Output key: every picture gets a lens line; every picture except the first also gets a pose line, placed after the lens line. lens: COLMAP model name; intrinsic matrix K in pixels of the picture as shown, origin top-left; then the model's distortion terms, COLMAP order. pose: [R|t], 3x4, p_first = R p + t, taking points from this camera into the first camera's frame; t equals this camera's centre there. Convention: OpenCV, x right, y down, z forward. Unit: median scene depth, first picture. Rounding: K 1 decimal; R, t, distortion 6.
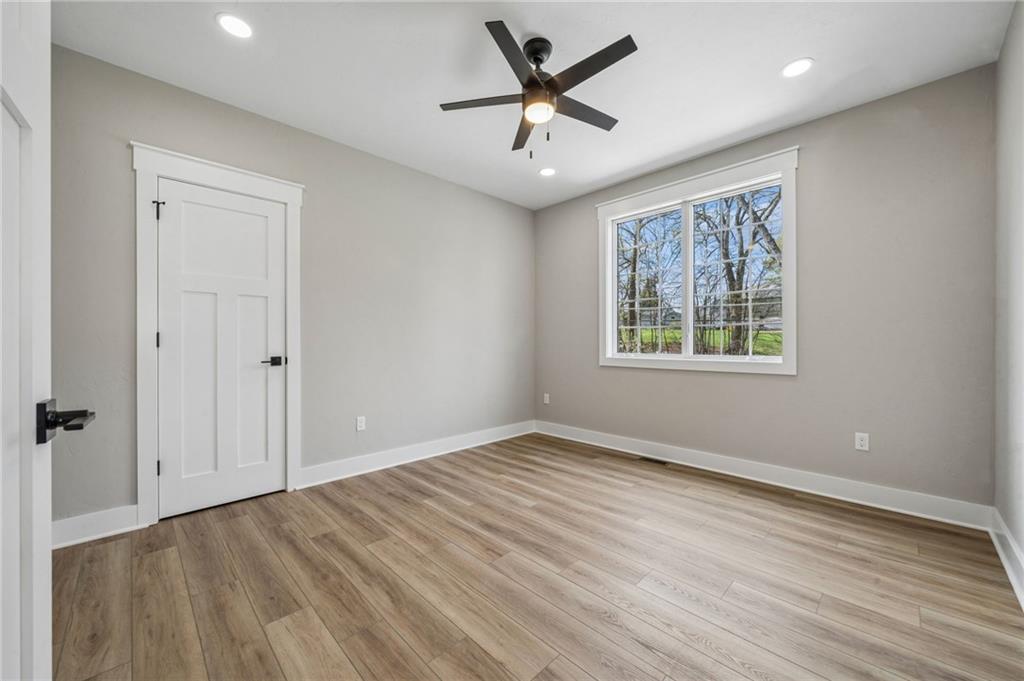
lens RADIAL K [[384.8, 0, 511.7], [0, 384.8, 345.4], [0, 0, 1]] dist [0.000057, -0.000067]
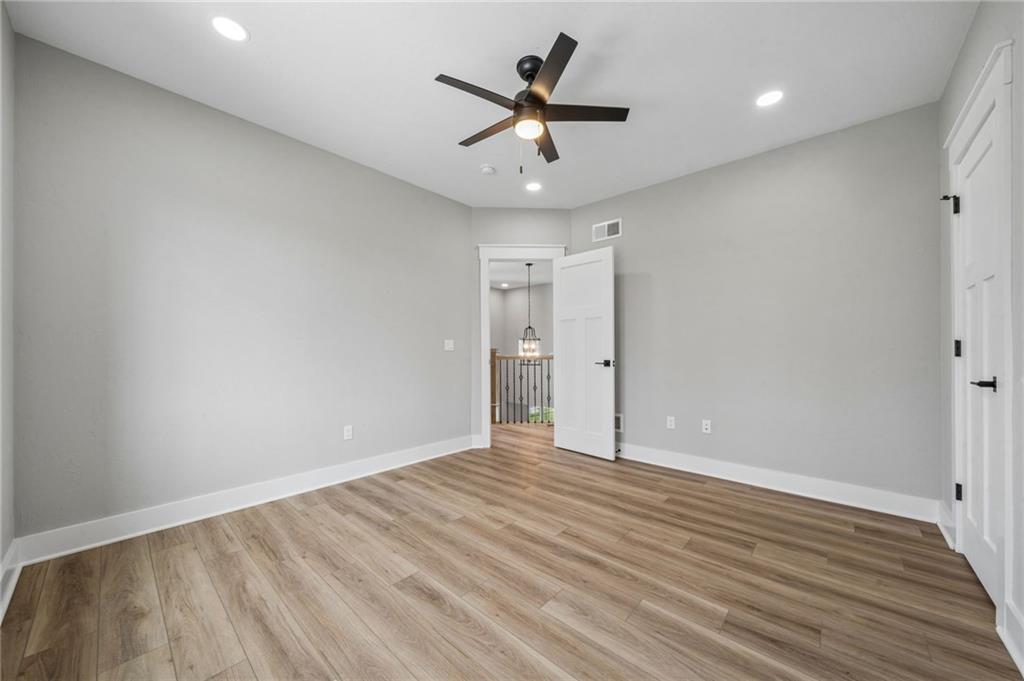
lens RADIAL K [[384.8, 0, 511.7], [0, 384.8, 345.4], [0, 0, 1]] dist [0.000057, -0.000067]
pose [[-0.997877, -0.000586, -0.065122, 0.182190], [-0.000544, 1.000000, -0.000656, -0.019638], [0.065122, -0.000619, -0.997877, 1.908192]]
